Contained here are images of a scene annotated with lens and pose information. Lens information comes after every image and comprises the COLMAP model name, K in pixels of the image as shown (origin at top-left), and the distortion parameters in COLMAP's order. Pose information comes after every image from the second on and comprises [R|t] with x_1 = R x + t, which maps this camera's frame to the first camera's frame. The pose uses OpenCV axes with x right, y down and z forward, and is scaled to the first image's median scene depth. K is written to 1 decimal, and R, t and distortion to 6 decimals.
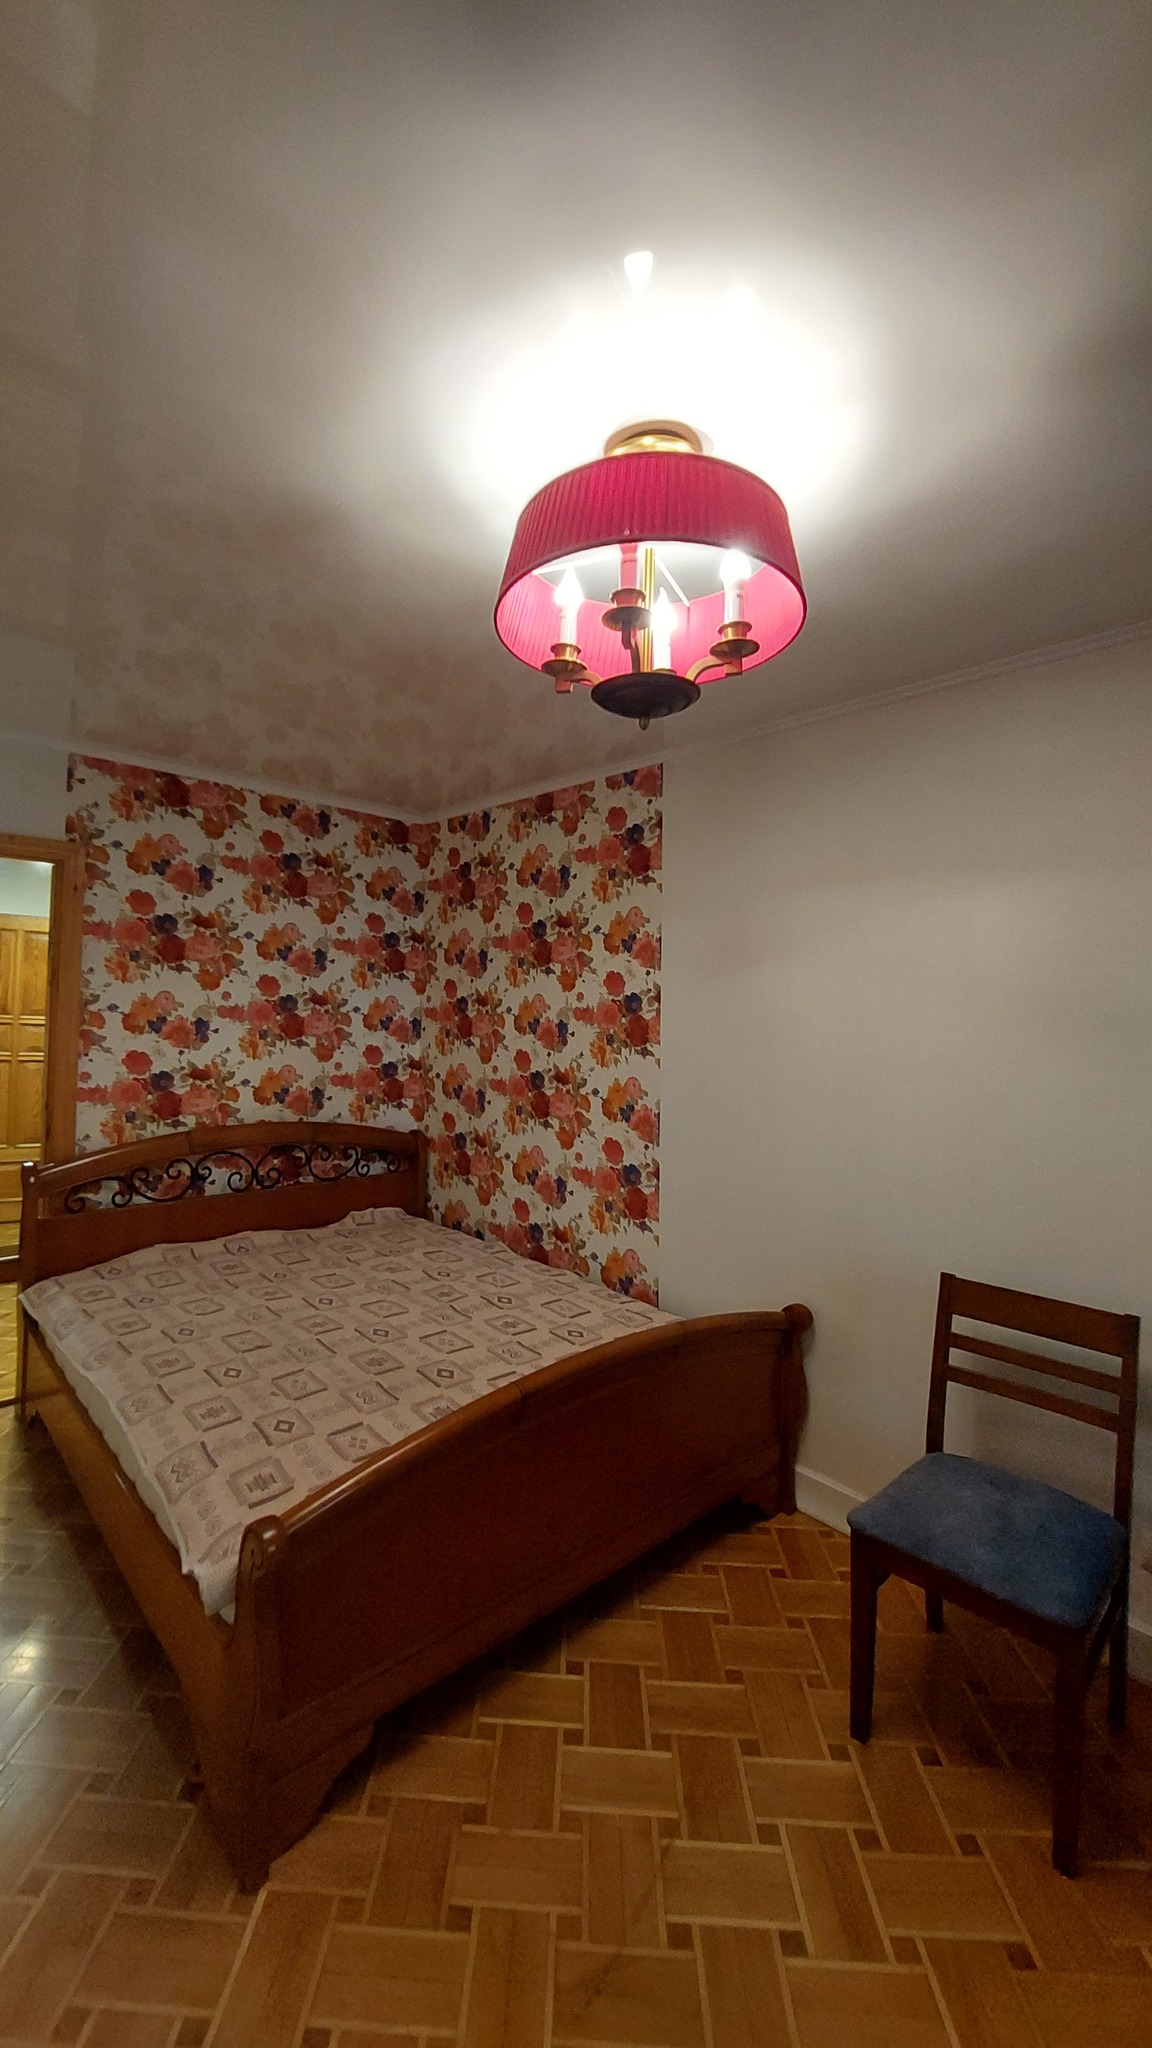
lens RADIAL K [[807.8, 0, 539.7], [0, 807.8, 1005.9], [0, 0, 1]] dist [-0.007107, -0.009461]
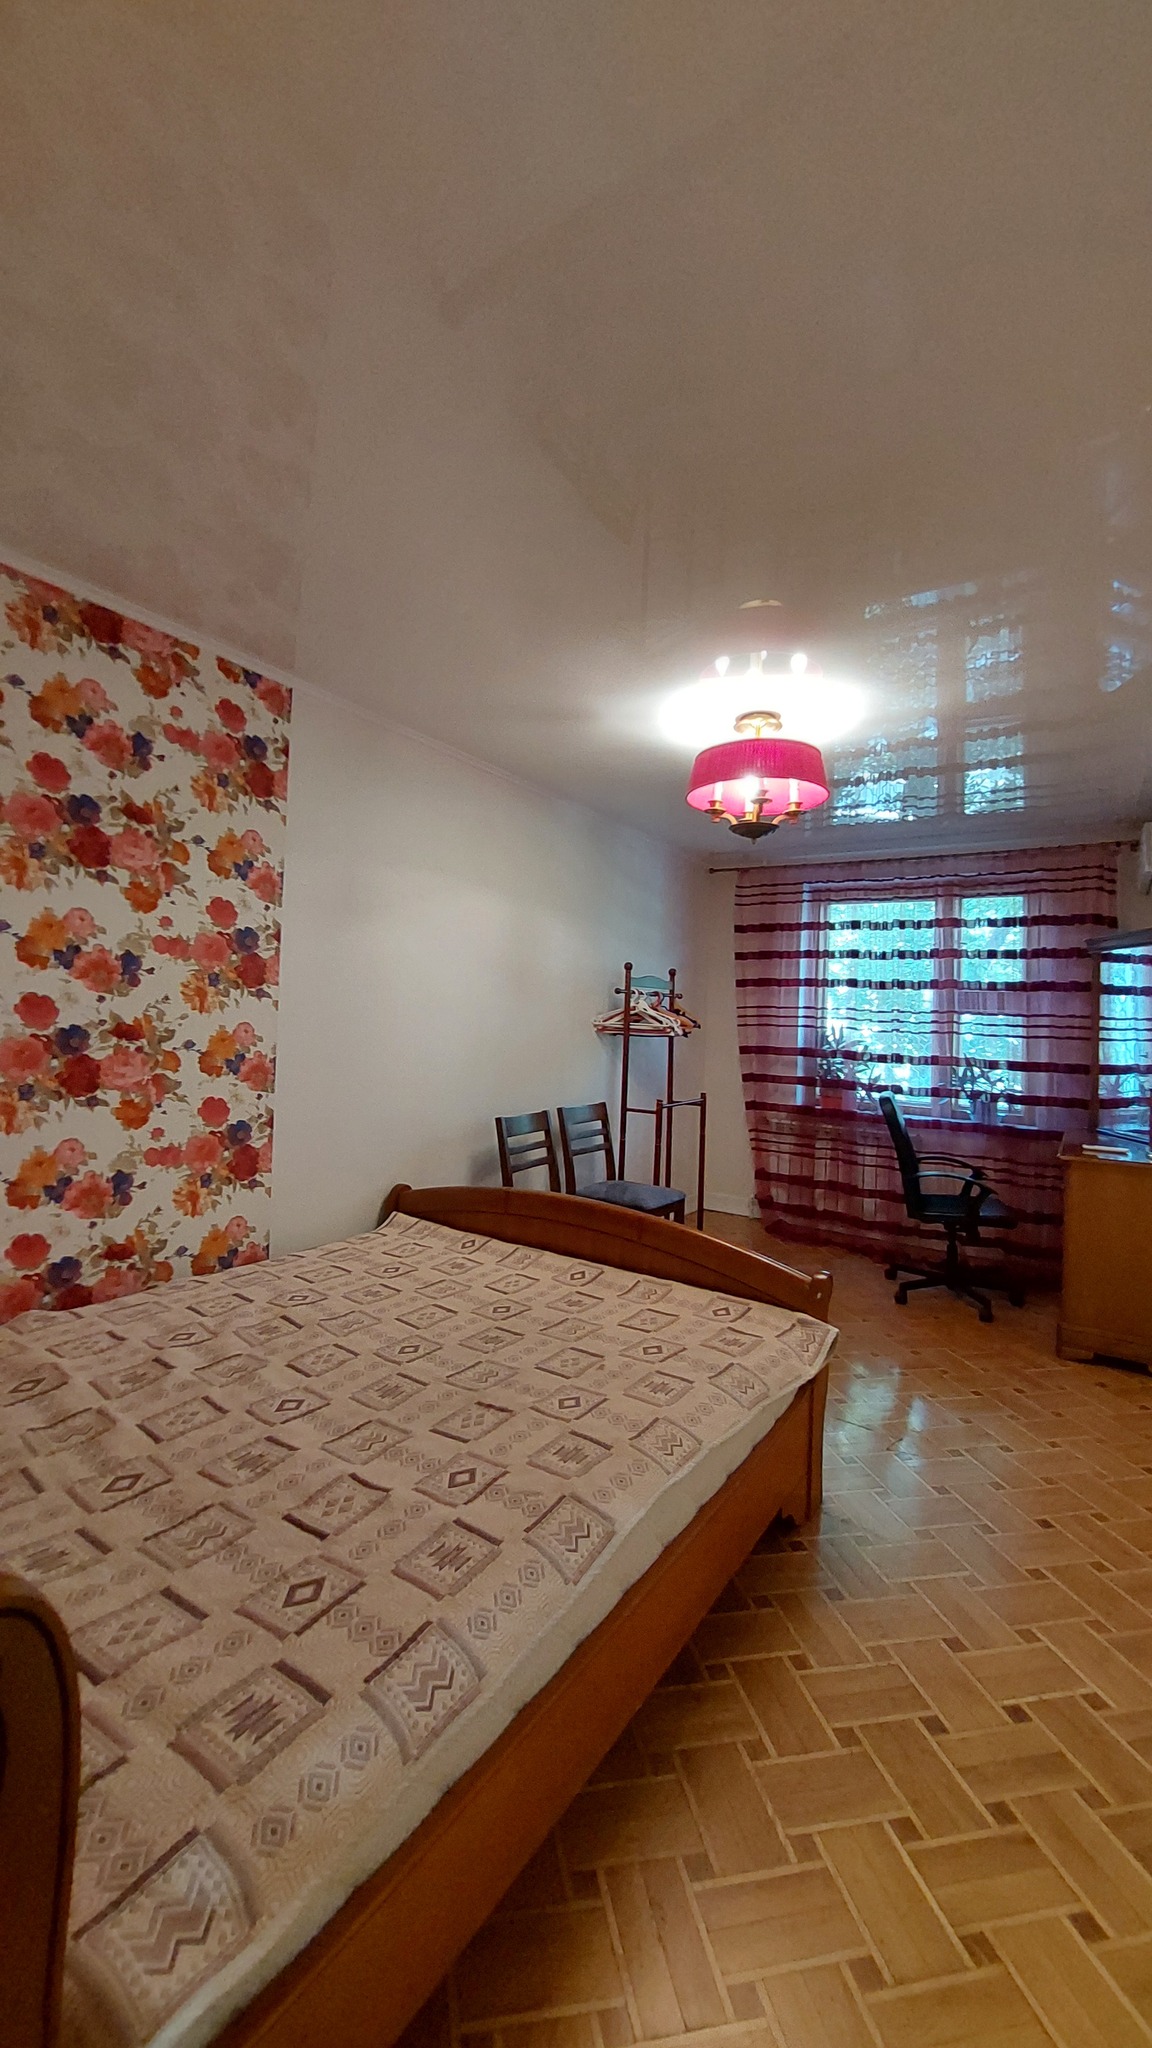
lens RADIAL K [[815.8, 0, 545.6], [0, 815.8, 1003.8], [0, 0, 1]] dist [-0.011653, -0.003940]
pose [[-0.232960, -0.020691, 0.972266, -0.827265], [-0.052675, 0.998574, 0.008629, 0.042963], [-0.971059, -0.049204, -0.233718, 0.889103]]
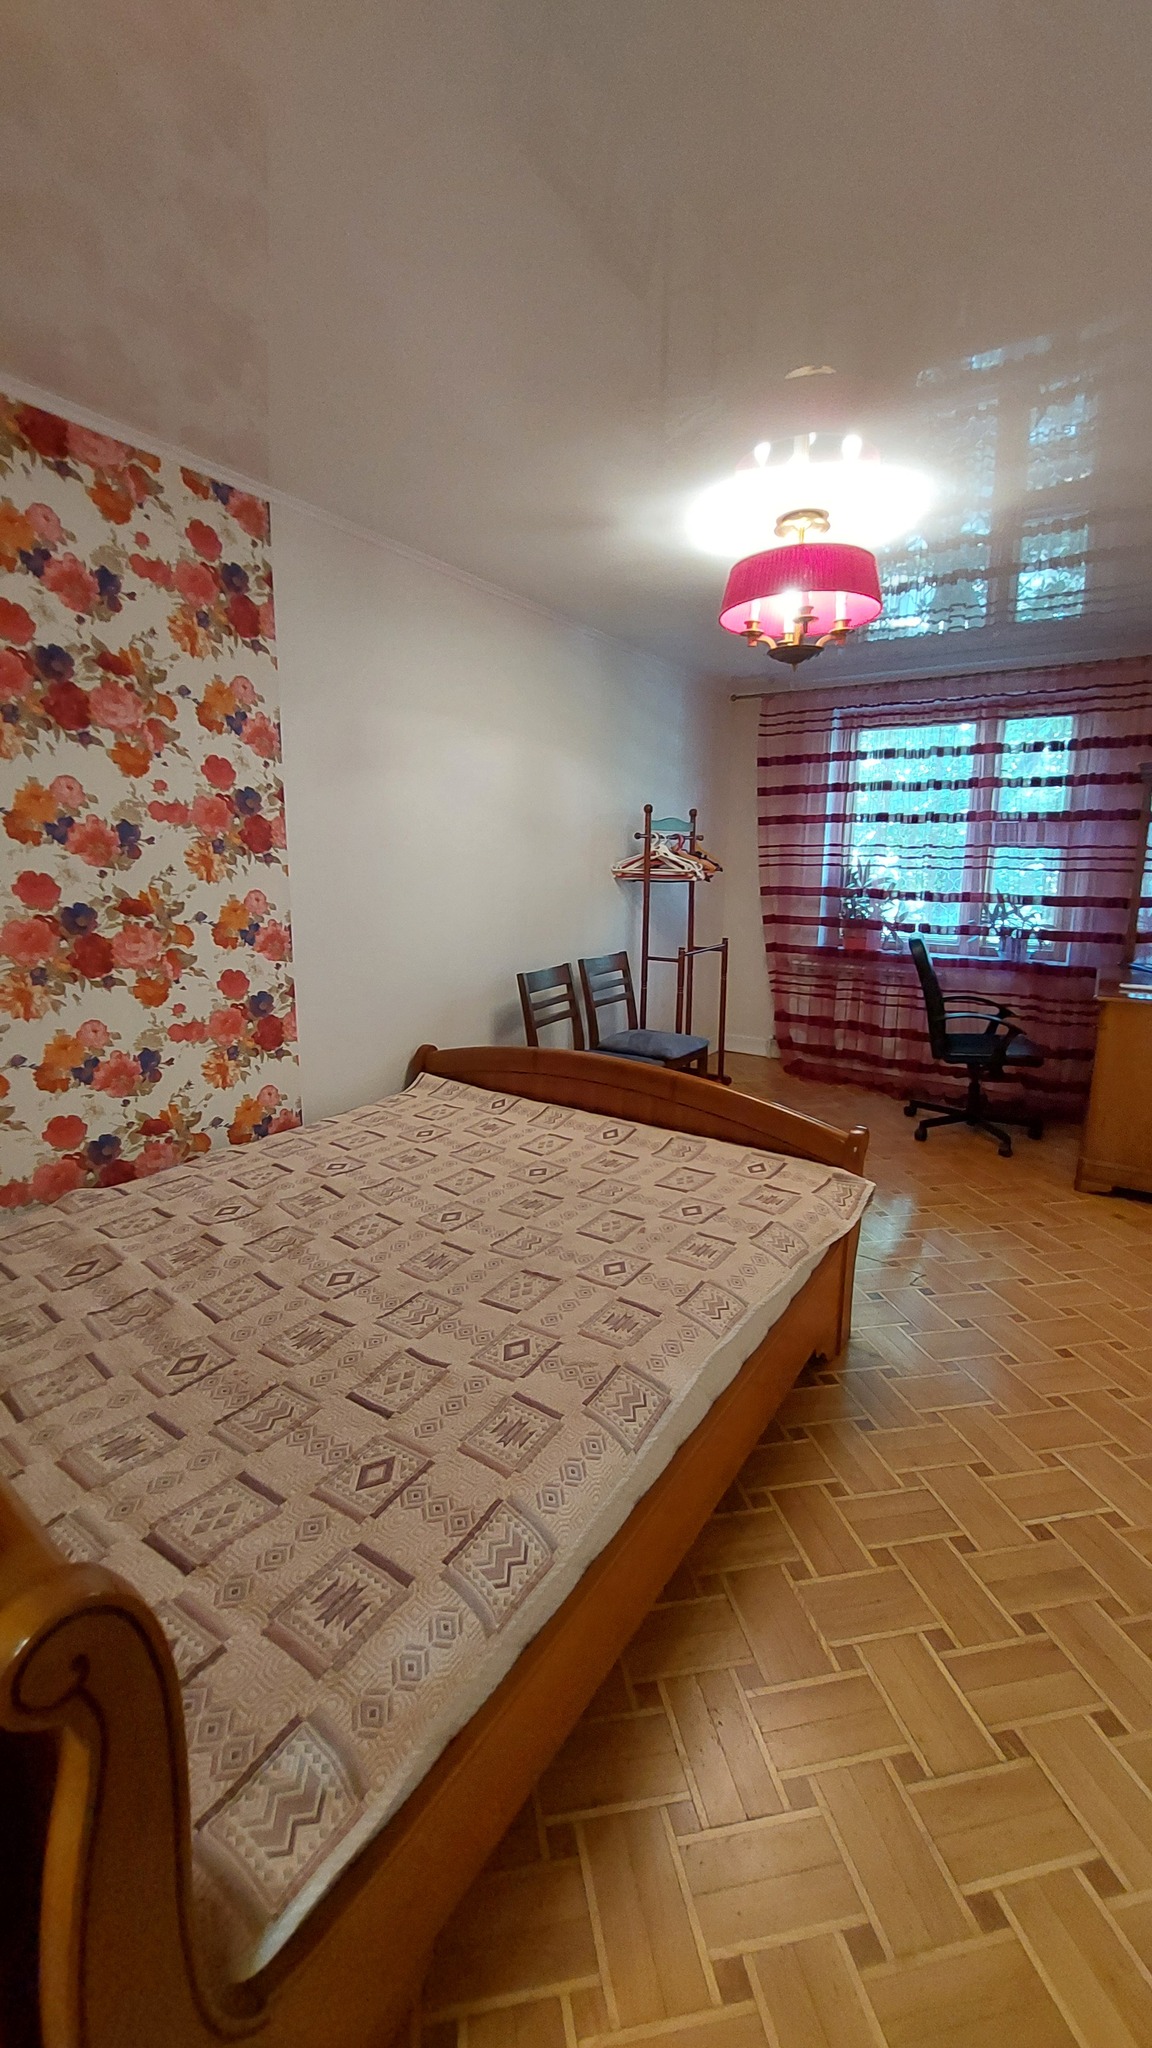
lens RADIAL K [[807.8, 0, 539.7], [0, 807.8, 1005.9], [0, 0, 1]] dist [-0.007107, -0.009461]
pose [[-0.220912, -0.208474, 0.952752, -0.778355], [-0.018465, 0.977606, 0.209631, 0.024369], [-0.975119, 0.028718, -0.219814, 0.898513]]
